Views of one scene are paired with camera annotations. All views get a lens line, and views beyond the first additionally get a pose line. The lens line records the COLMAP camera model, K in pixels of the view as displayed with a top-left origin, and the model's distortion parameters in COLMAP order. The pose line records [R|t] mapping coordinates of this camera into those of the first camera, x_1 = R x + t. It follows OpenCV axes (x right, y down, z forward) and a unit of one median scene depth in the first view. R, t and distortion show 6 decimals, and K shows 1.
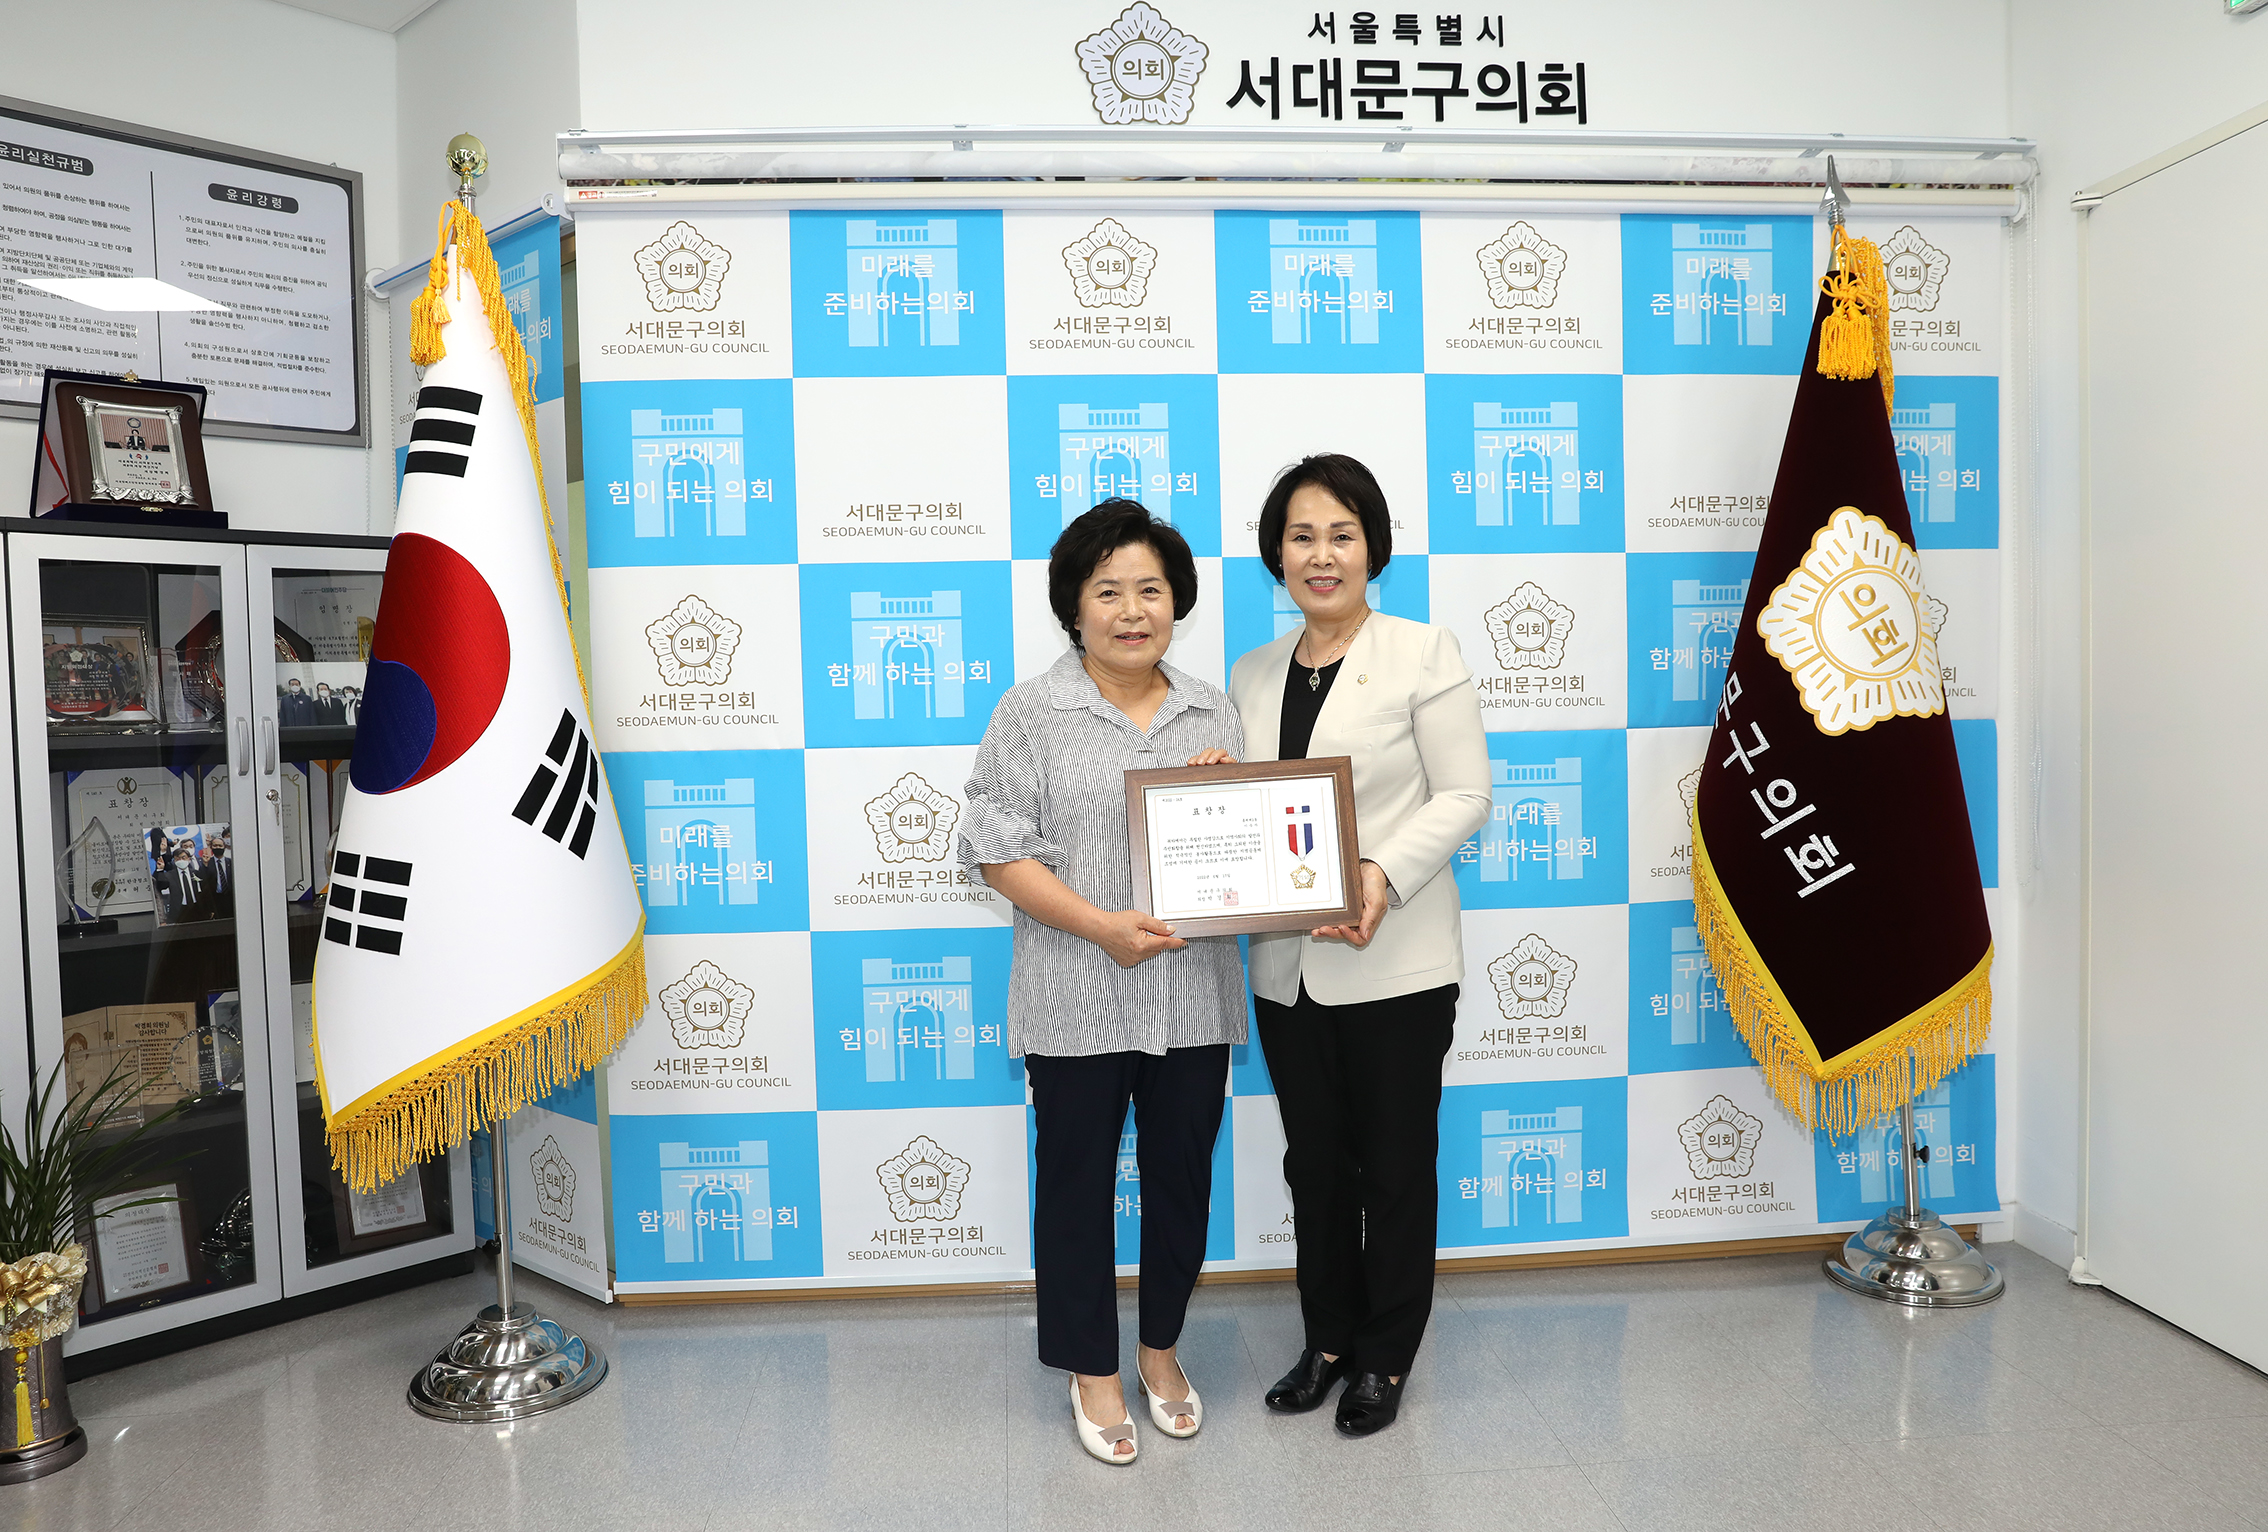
lens RADIAL K [[1639.2, 0, 1141.5], [0, 1639.2, 761.0], [0, 0, 1]] dist [-0.105006, 0.083584]
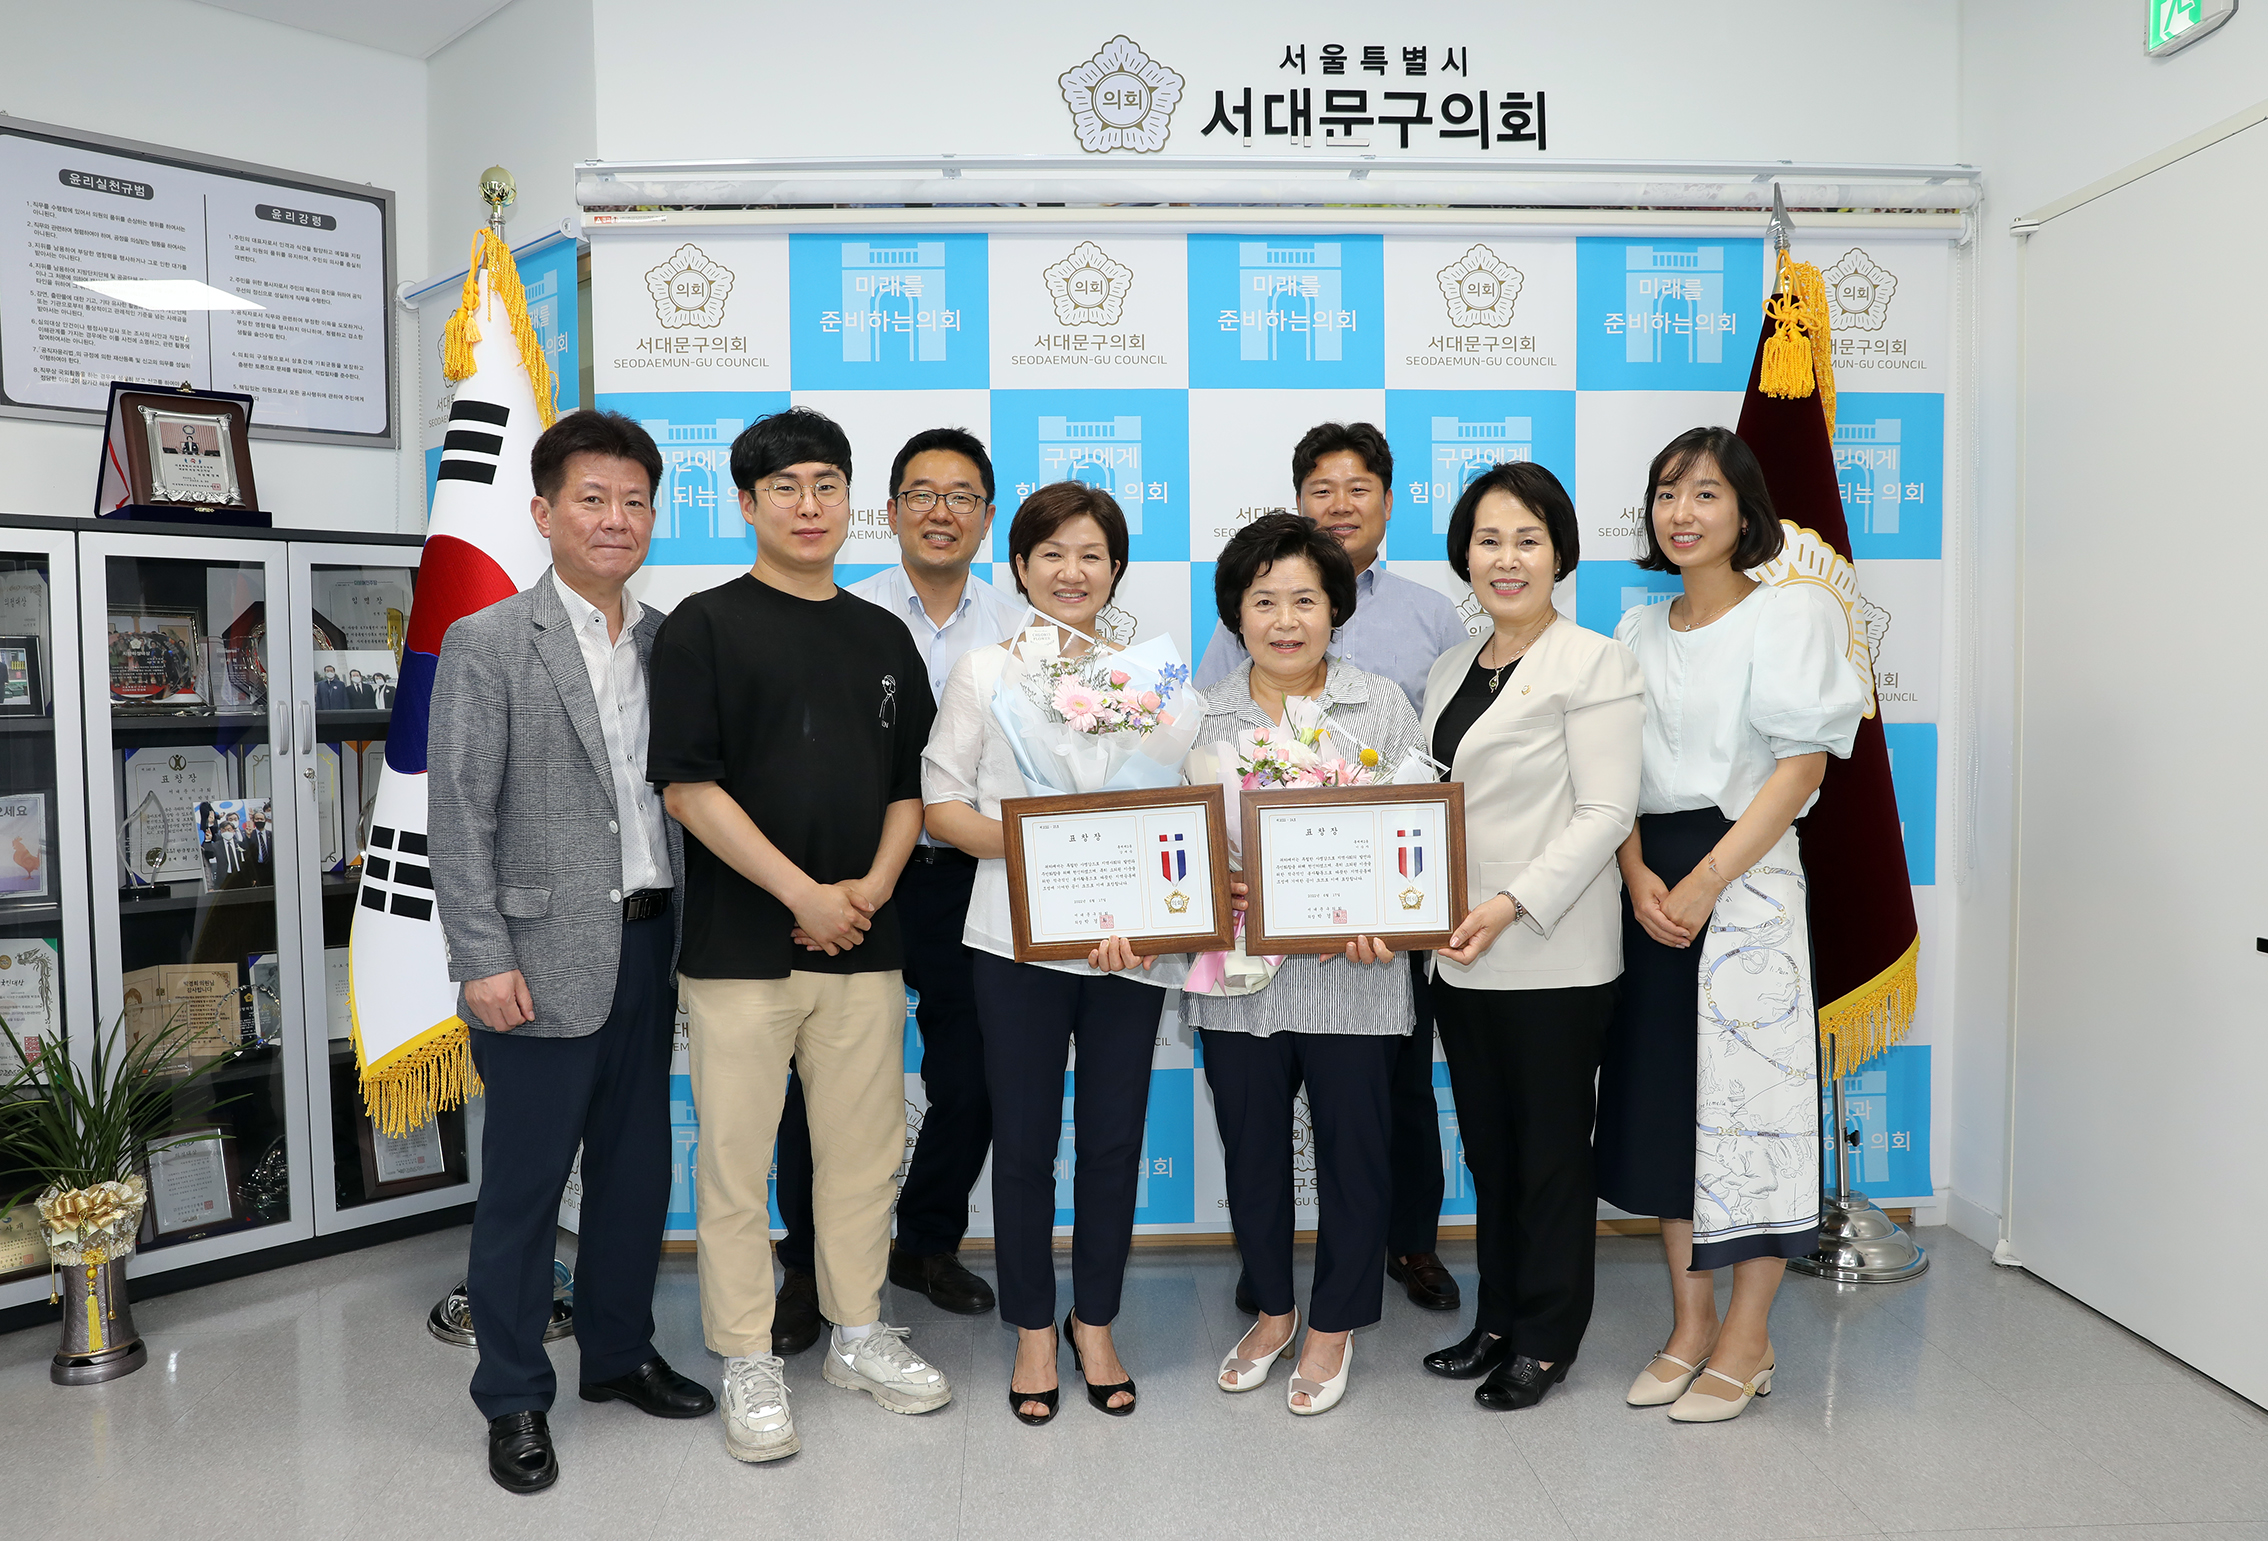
lens RADIAL K [[1689.0, 0, 1100.5], [0, 1689.0, 767.1], [0, 0, 1]] dist [-0.104154, 0.083369]
pose [[0.999116, 0.013922, -0.039660, 0.036141], [-0.013522, 0.999855, 0.010334, -0.001601], [0.039798, -0.009789, 0.999160, -0.097804]]
